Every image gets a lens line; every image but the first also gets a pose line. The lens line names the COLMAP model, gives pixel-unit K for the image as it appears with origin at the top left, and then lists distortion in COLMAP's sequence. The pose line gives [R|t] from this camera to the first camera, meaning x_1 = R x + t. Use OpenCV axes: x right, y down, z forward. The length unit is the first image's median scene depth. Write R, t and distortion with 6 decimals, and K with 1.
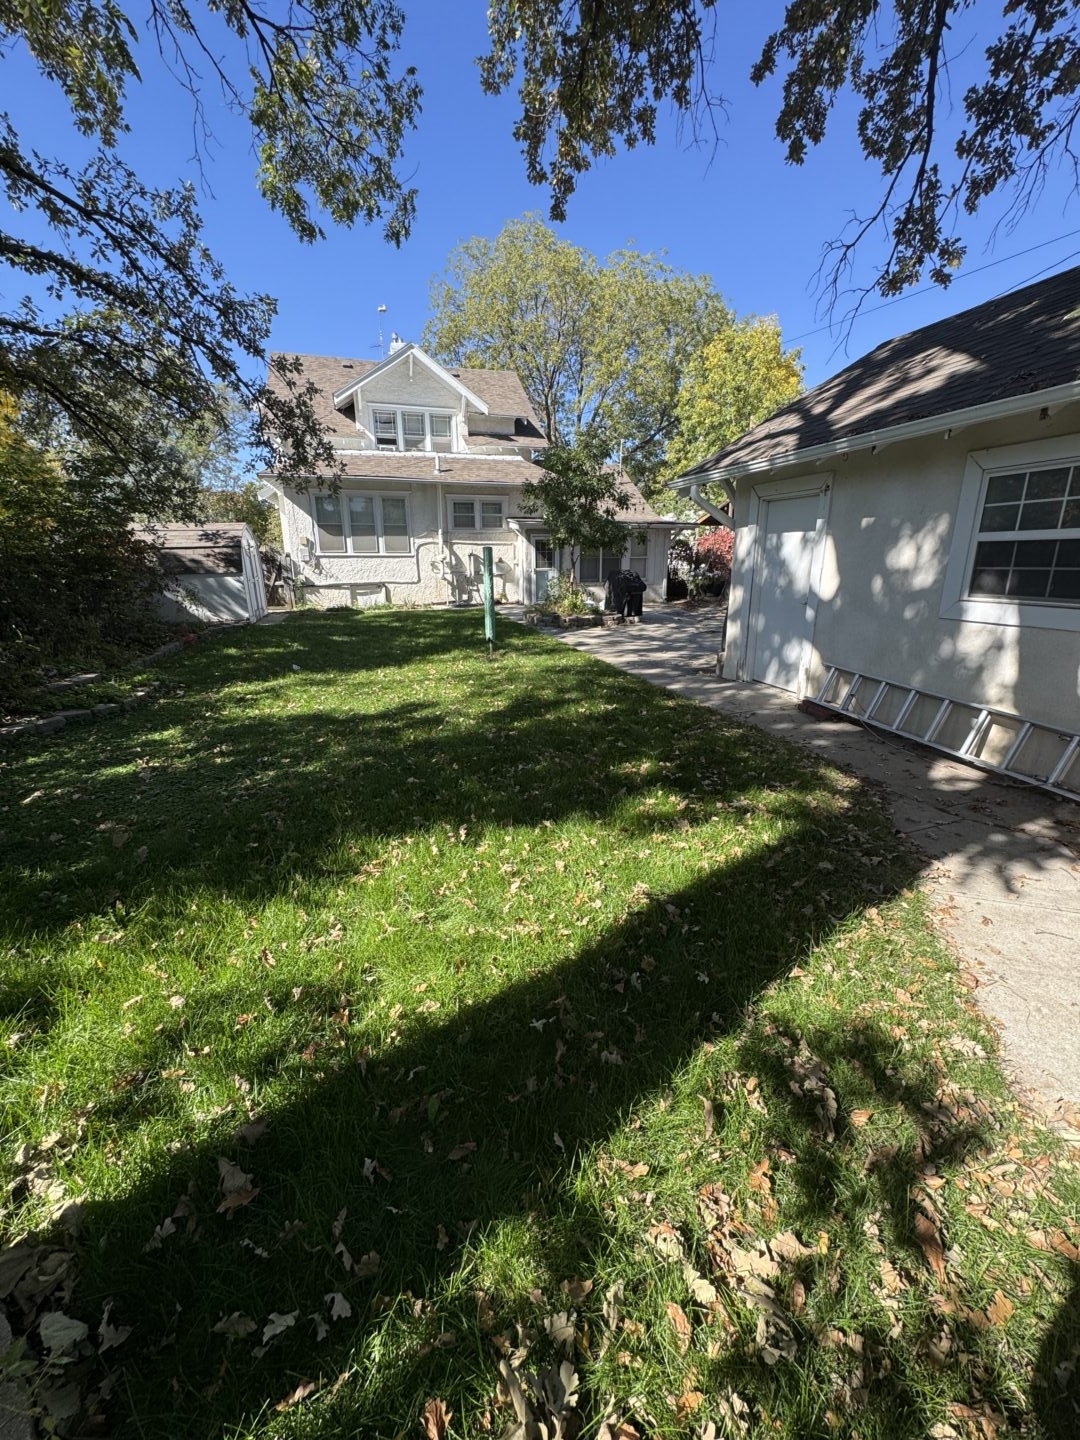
lens RADIAL K [[571.7, 0, 543.5], [0, 571.7, 722.4], [0, 0, 1]] dist [-0.001344, -0.000012]
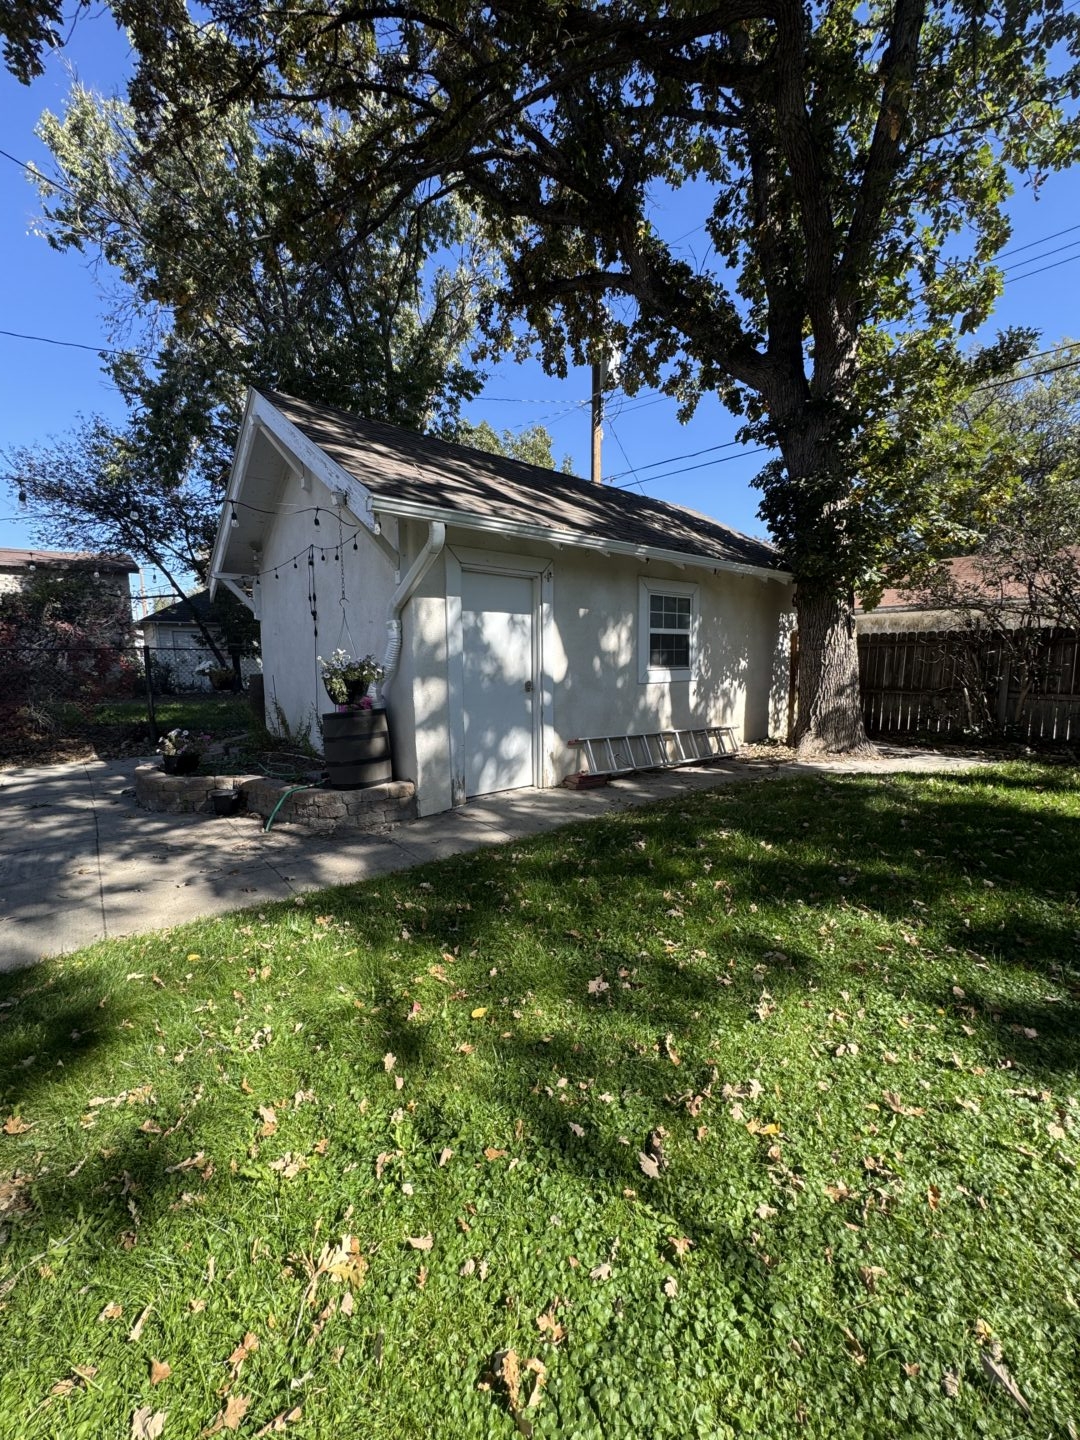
lens RADIAL K [[571.7, 0, 537.9], [0, 571.7, 717.9], [0, 0, 1]] dist [-0.001344, -0.000012]
pose [[-0.396633, -0.087562, 0.913791, -0.460950], [0.263962, 0.942520, 0.204889, -0.400554], [-0.879208, 0.322472, -0.350722, 1.518279]]
